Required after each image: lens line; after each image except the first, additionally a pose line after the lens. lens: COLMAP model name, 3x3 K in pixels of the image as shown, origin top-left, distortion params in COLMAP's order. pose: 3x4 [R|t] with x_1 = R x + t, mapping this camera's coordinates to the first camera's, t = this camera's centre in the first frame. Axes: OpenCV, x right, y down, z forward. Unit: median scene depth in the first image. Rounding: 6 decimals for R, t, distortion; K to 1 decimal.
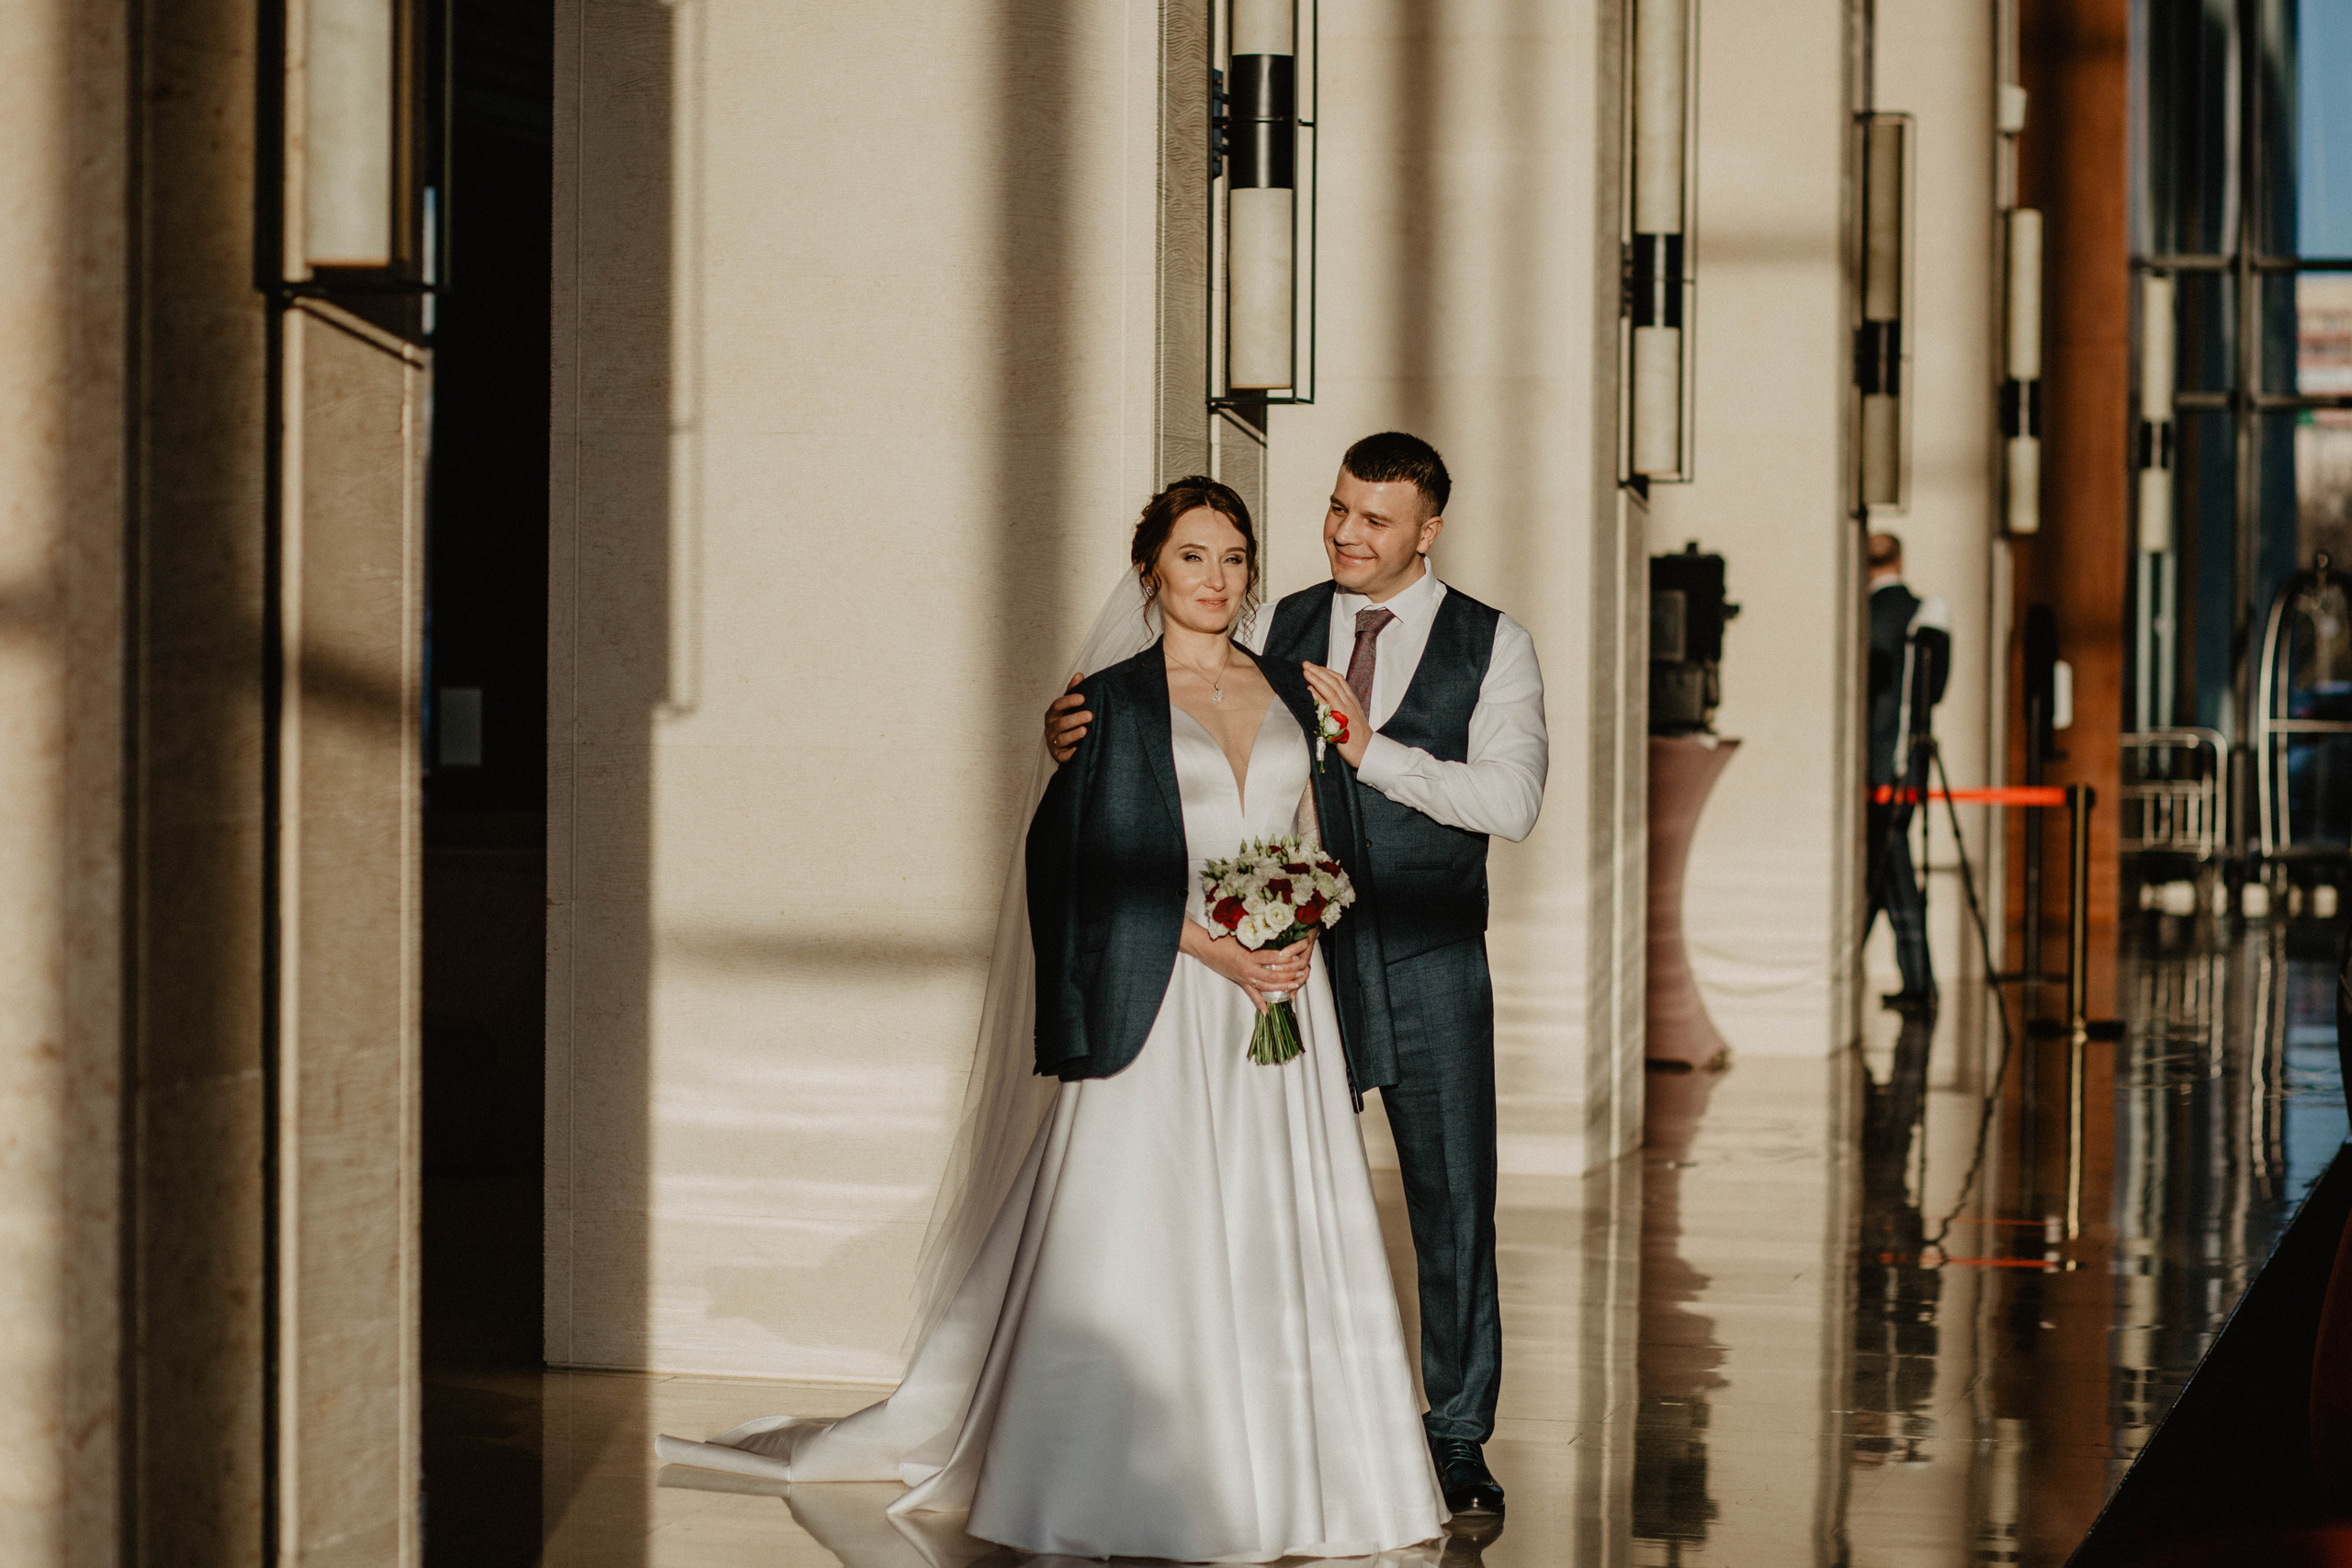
lens RADIAL K [[5533.3, 0, 1176.0], [0, 5533.3, 784.0], [0, 0, 1]] dist [-0.169630, -0.113661]
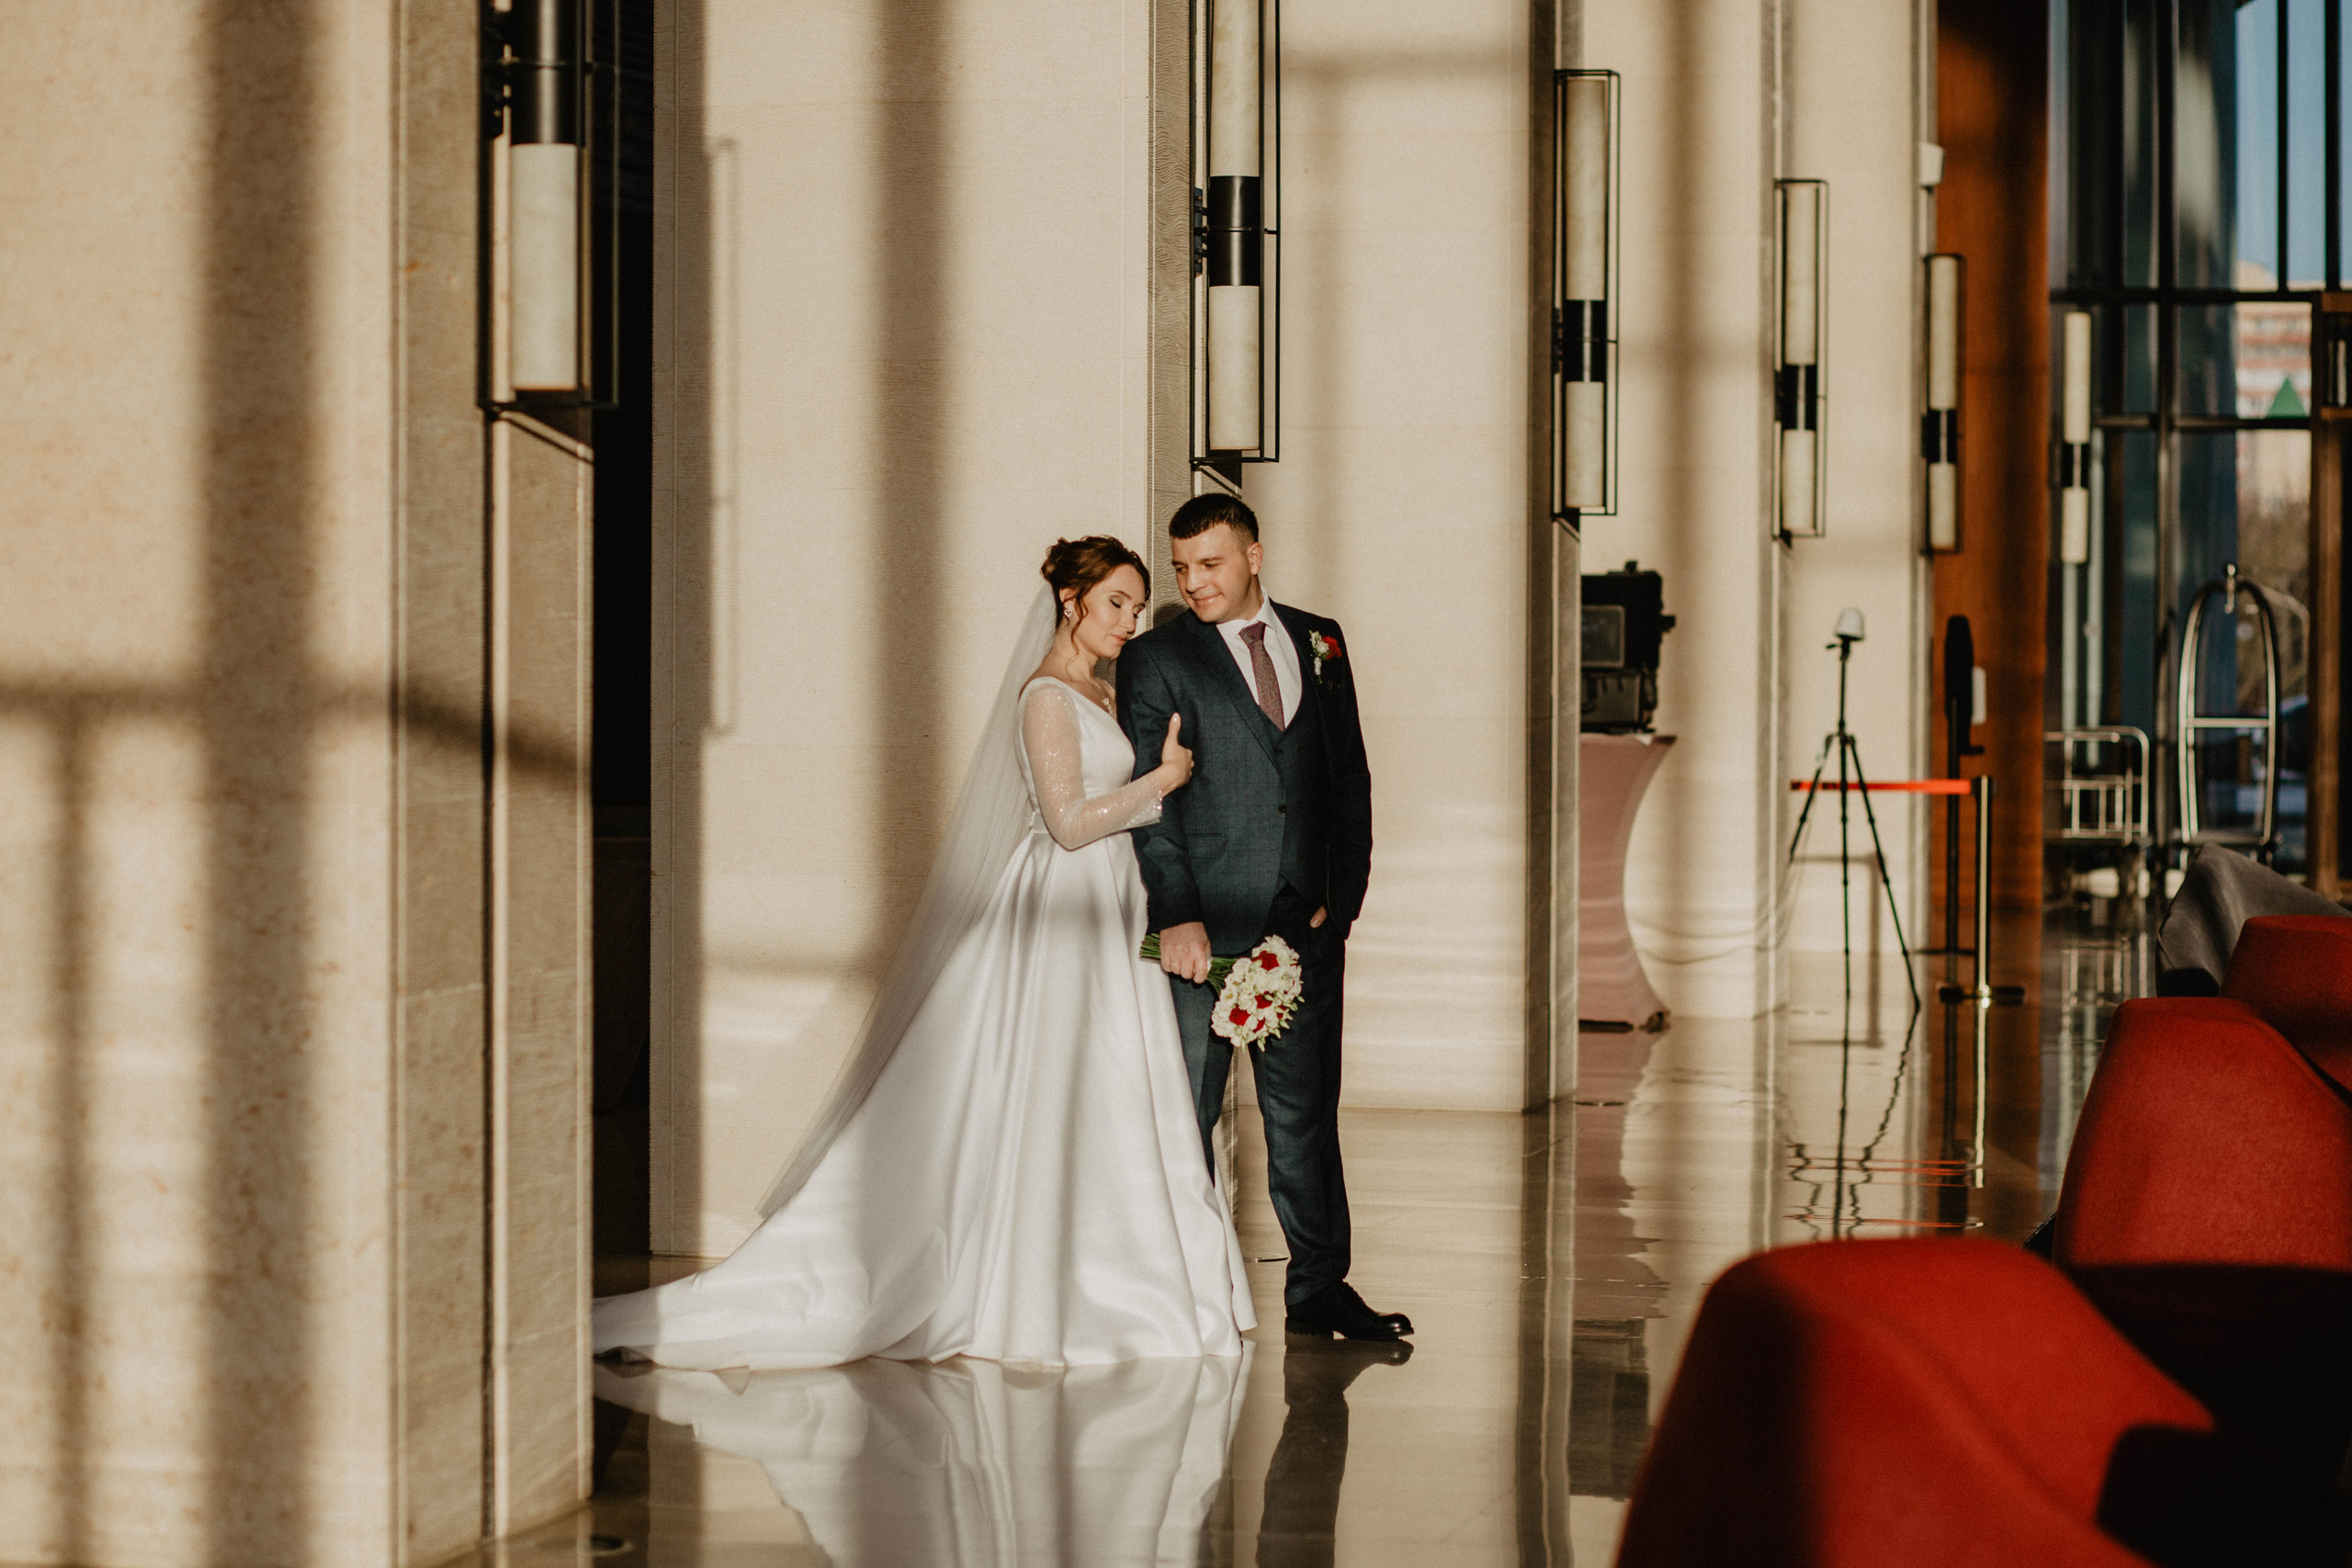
lens RADIAL K [[5533.3, 0, 1176.0], [0, 5533.3, 784.0], [0, 0, 1]] dist [-0.169630, -0.113661]
pose [[0.999989, -0.004327, -0.001869, 0.004567], [0.004326, 0.999991, -0.000288, 0.002493], [0.001870, 0.000280, 0.999998, -0.227791]]
